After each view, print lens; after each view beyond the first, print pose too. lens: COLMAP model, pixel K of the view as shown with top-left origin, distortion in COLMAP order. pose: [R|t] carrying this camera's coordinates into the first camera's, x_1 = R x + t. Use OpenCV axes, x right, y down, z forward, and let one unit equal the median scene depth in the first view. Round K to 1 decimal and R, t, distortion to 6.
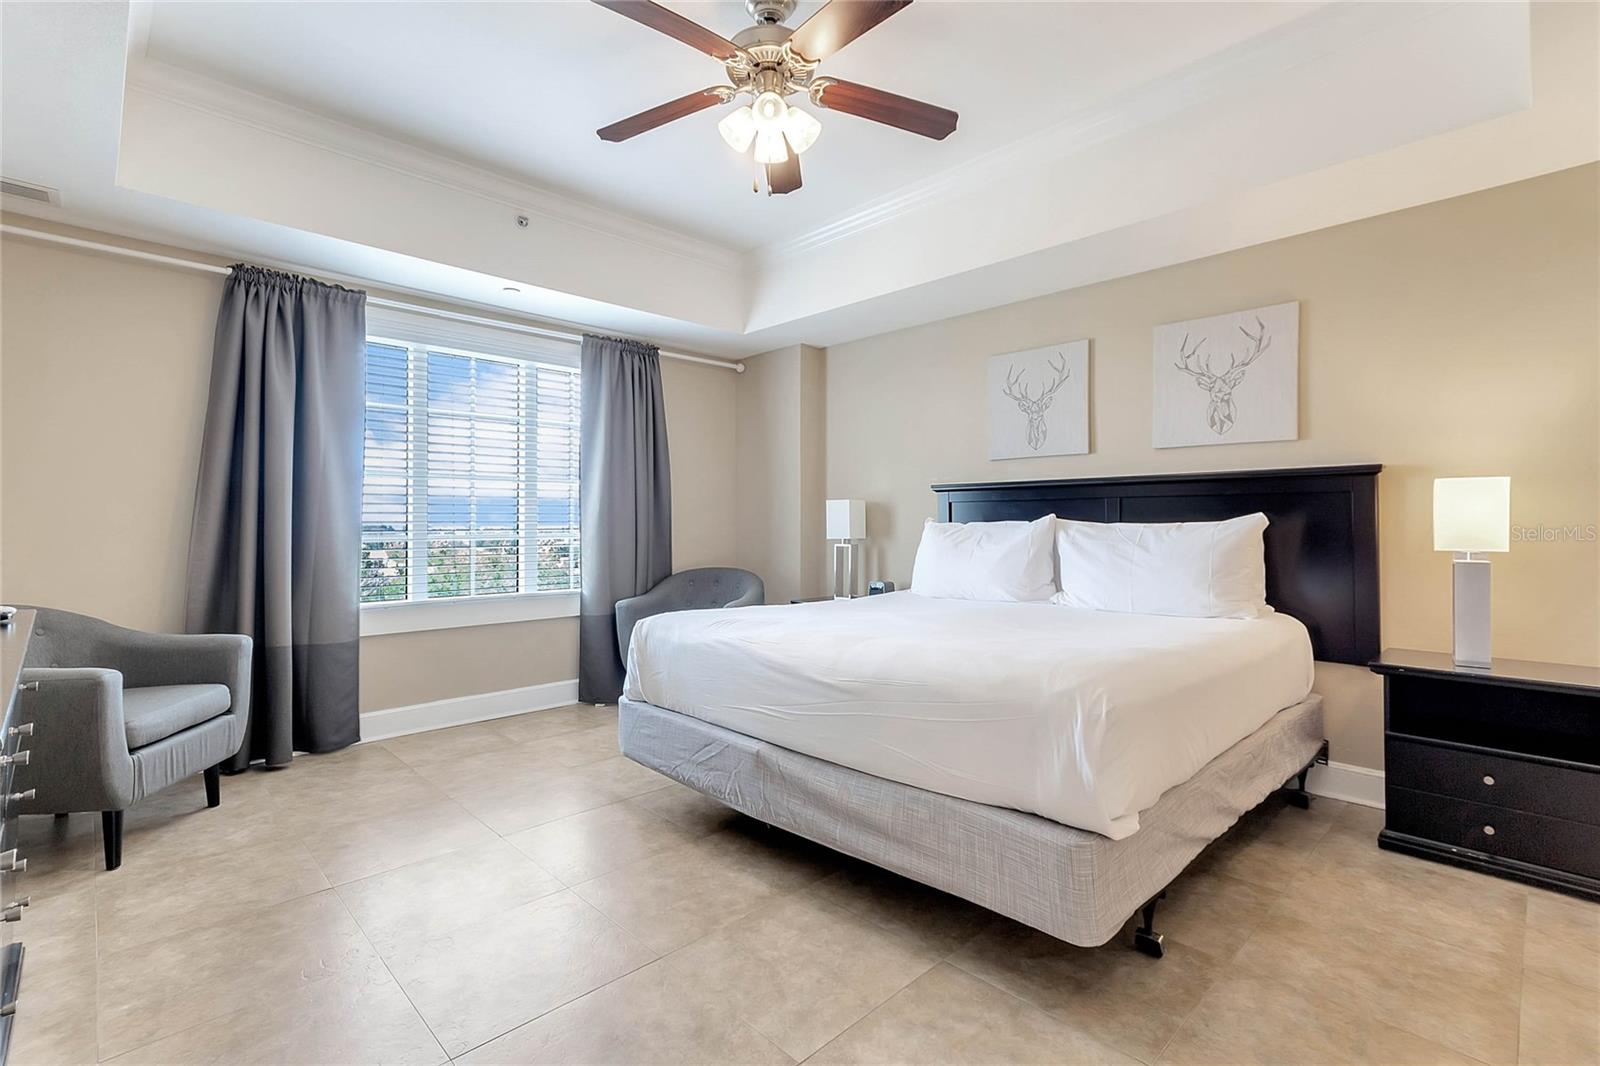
lens RADIAL K [[746.9, 0, 816.8], [0, 746.9, 525.0], [0, 0, 1]] dist [0.006583, 0.000807]
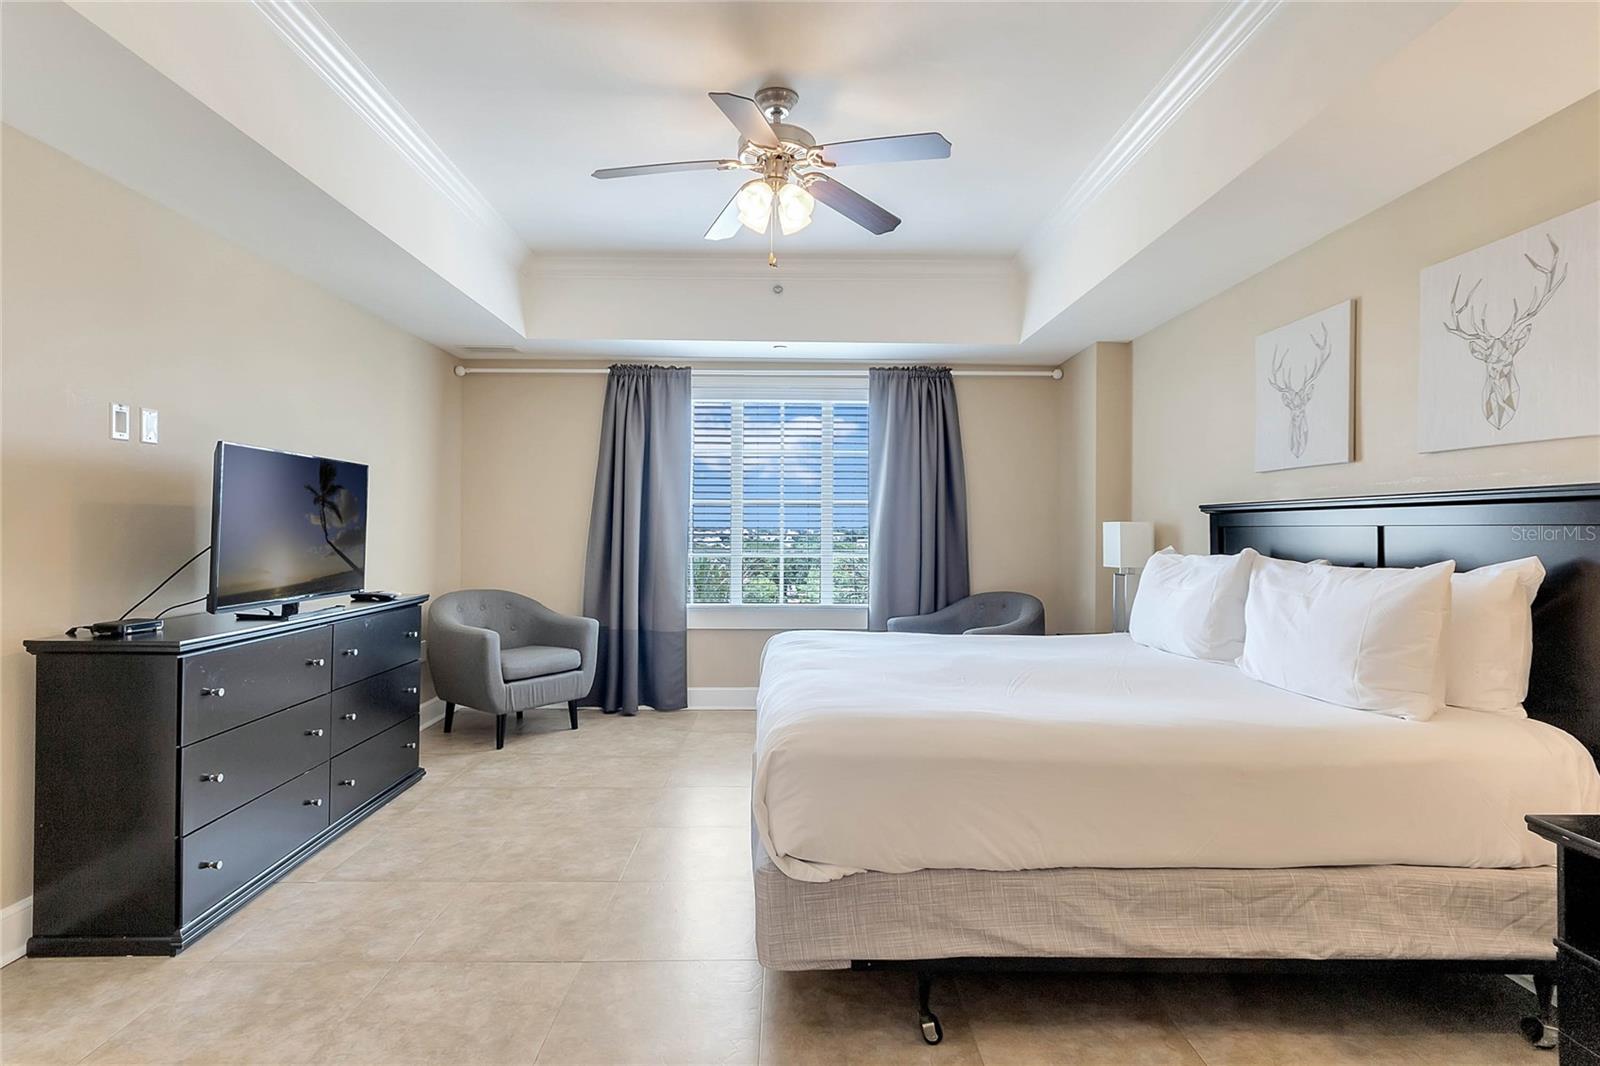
lens RADIAL K [[835.5, 0, 800.0], [0, 835.5, 533.0], [0, 0, 1]] dist [0.004477, 0.001047]
pose [[0.718383, 0.010299, -0.695572, 0.604315], [-0.008189, 0.999946, 0.006348, -0.033315], [0.695600, 0.001136, 0.718428, 0.084530]]
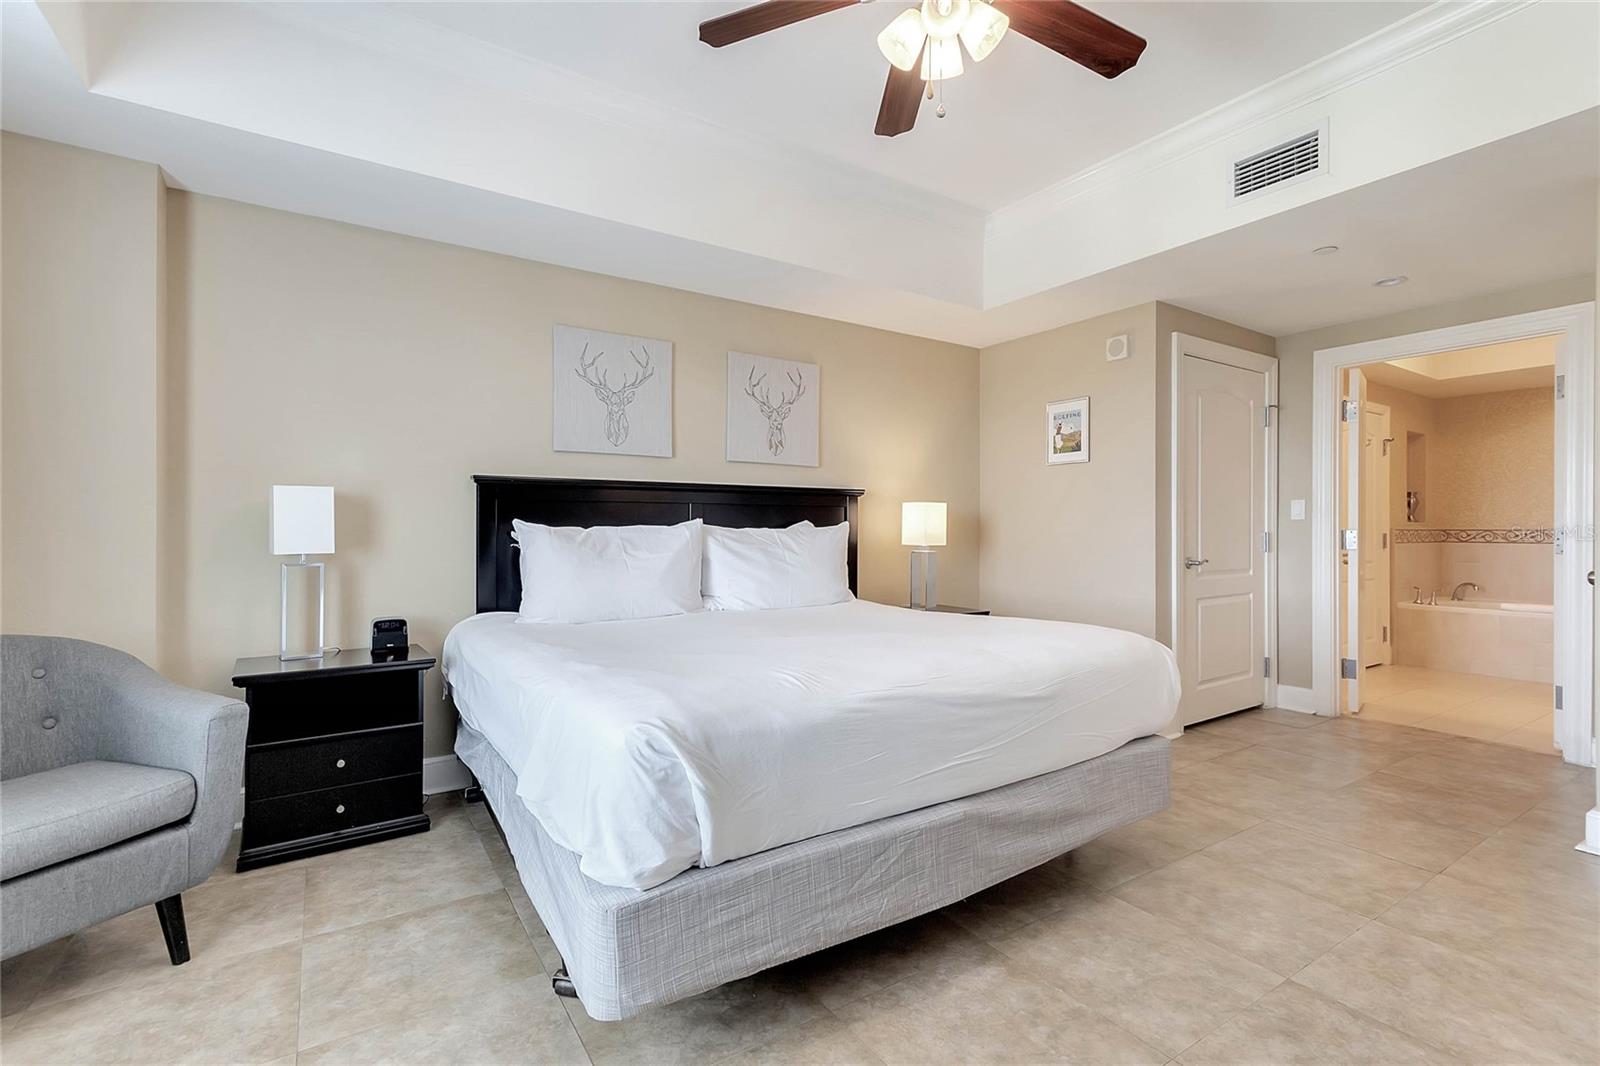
lens RADIAL K [[723.5, 0, 819.3], [0, 723.5, 528.7], [0, 0, 1]] dist [0.011027, 0.000312]
pose [[0.191219, -0.000097, 0.981547, -0.606135], [0.000034, 1.000000, 0.000092, -0.001667], [-0.981547, 0.000016, 0.191219, 0.697841]]
